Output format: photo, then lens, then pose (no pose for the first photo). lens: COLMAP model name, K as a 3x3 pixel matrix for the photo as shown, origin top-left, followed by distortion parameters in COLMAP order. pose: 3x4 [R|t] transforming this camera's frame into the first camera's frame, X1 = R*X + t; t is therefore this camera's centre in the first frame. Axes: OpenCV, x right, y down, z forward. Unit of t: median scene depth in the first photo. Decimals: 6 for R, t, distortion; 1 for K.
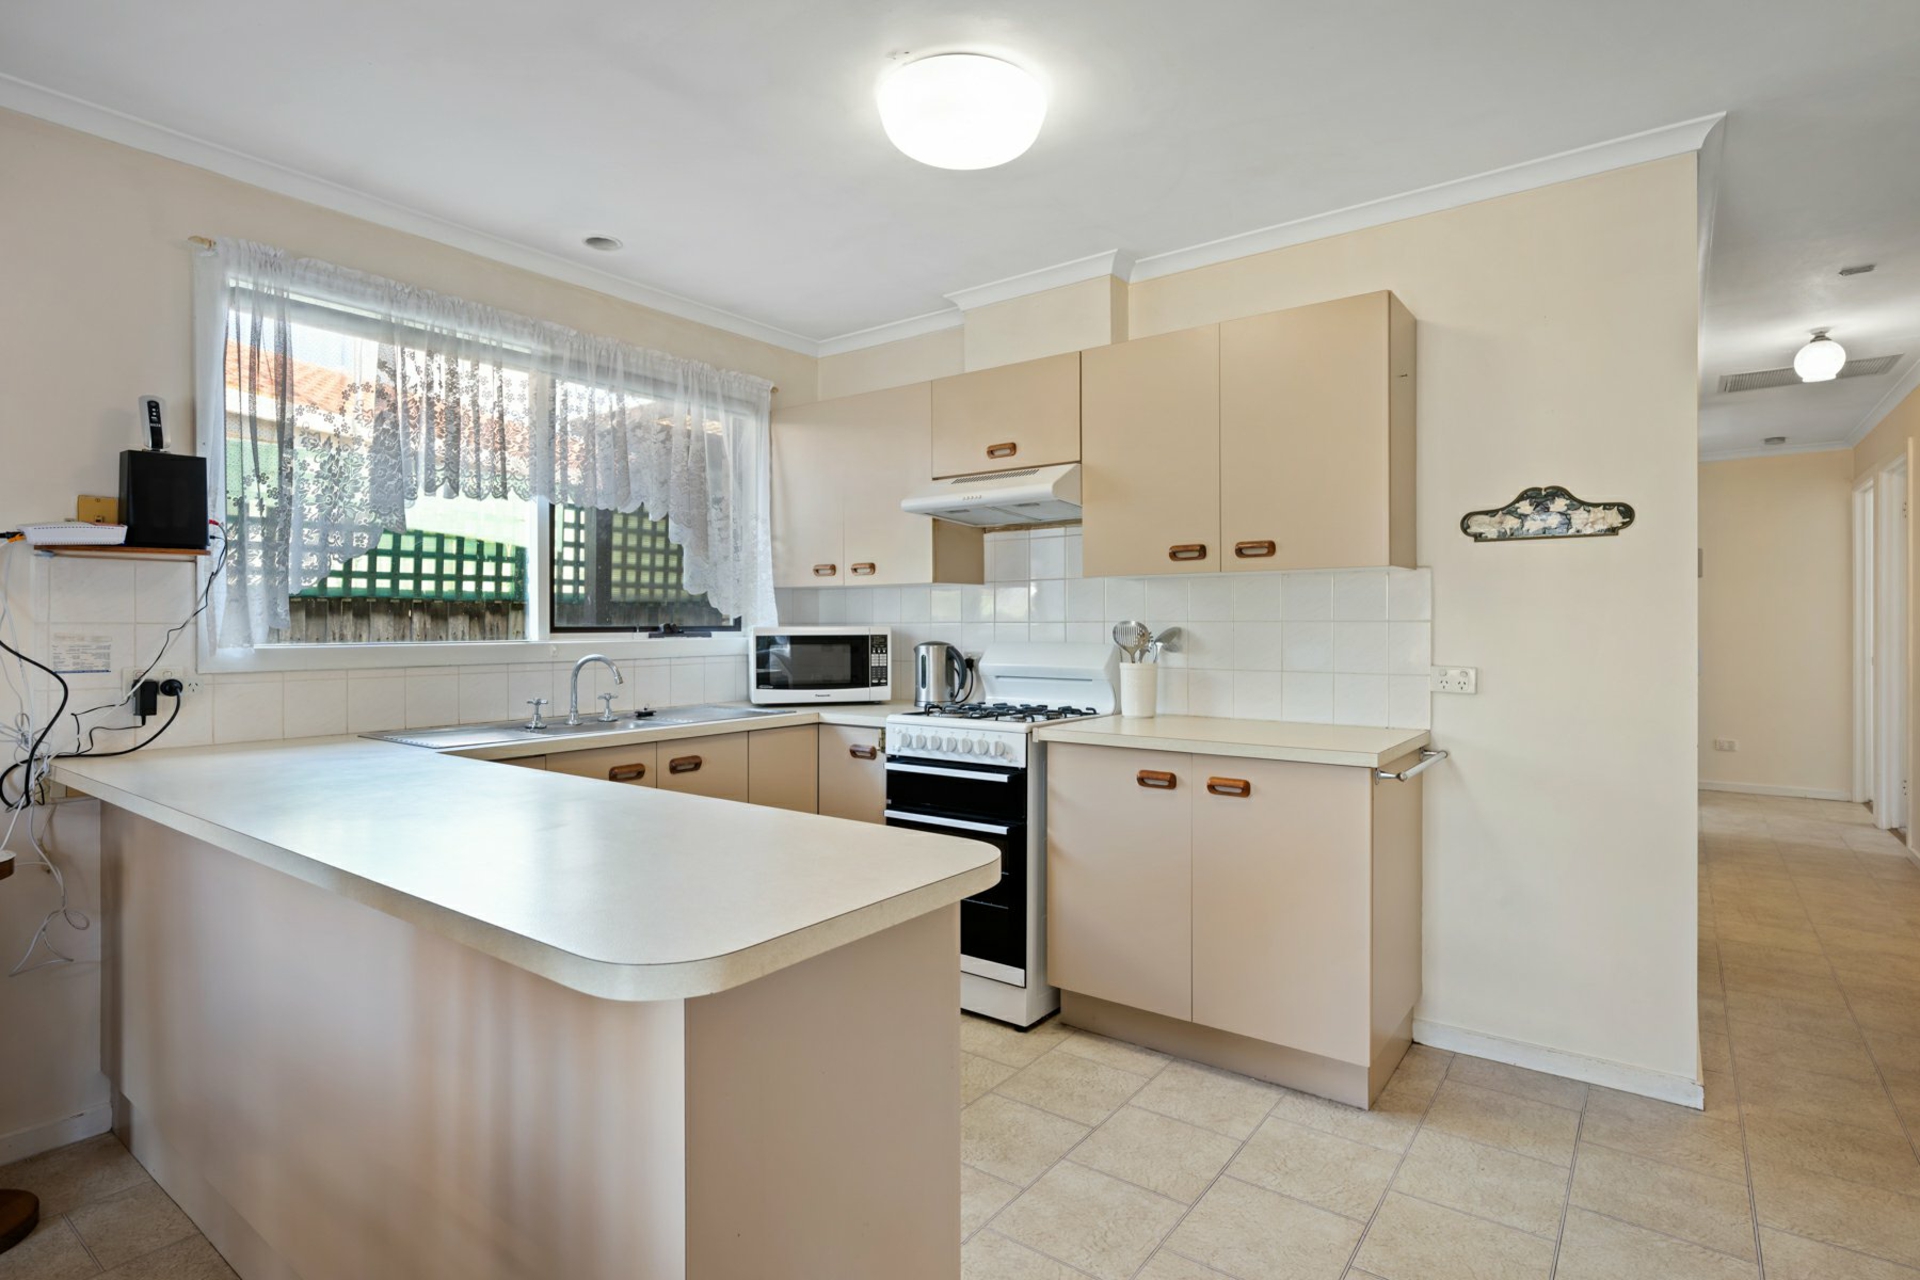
lens RADIAL K [[960.0, 0, 960.6], [0, 960.0, 631.7], [0, 0, 1]] dist [-0.004964, 0.002156]
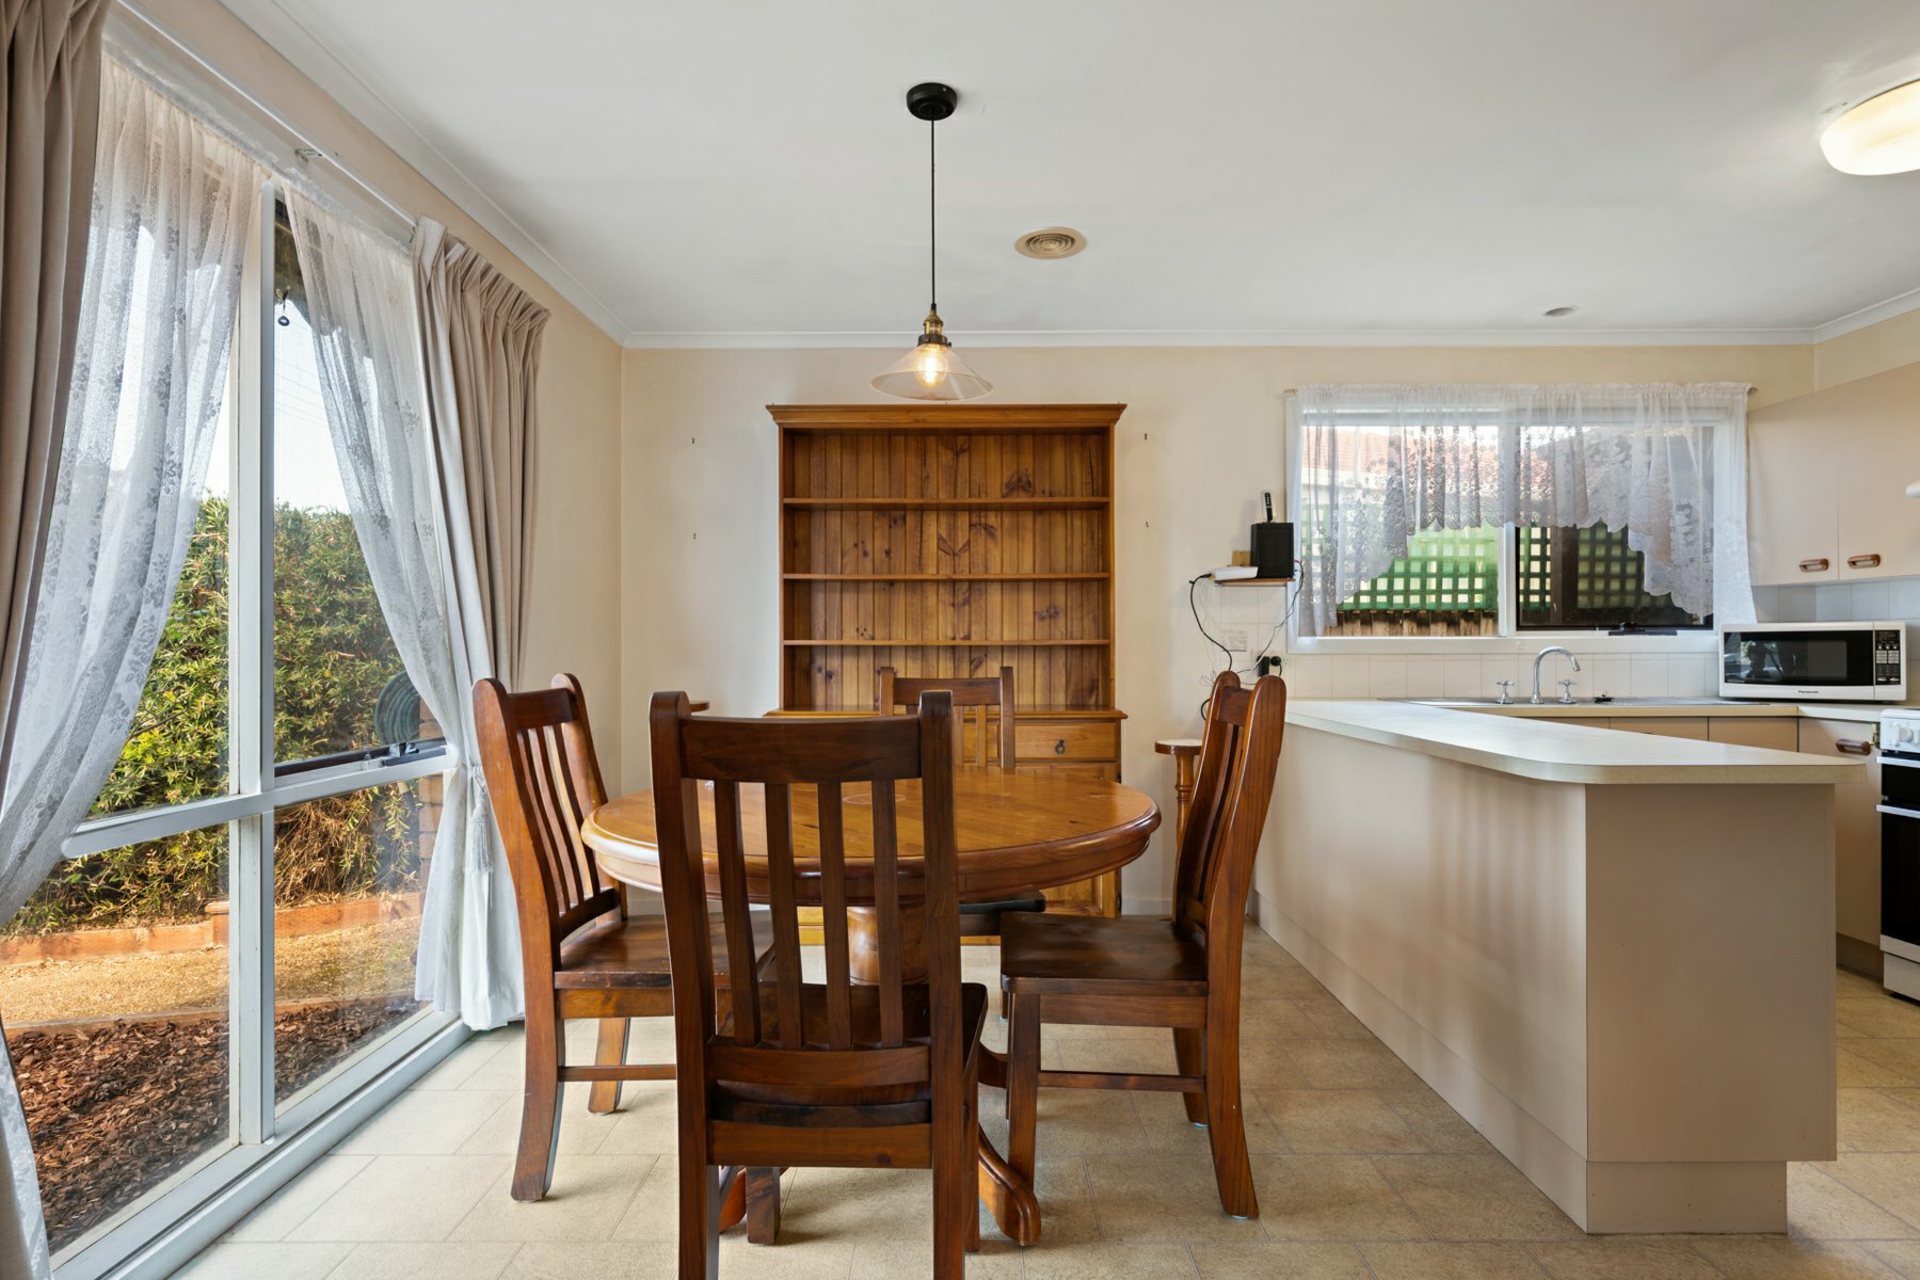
lens RADIAL K [[960.0, 0, 959.2], [0, 960.0, 642.4], [0, 0, 1]] dist [-0.004964, 0.002156]
pose [[0.594128, -0.004582, -0.804357, 0.144398], [-0.004356, 0.999951, -0.008915, 0.030957], [0.804358, 0.008800, 0.594079, -0.322657]]
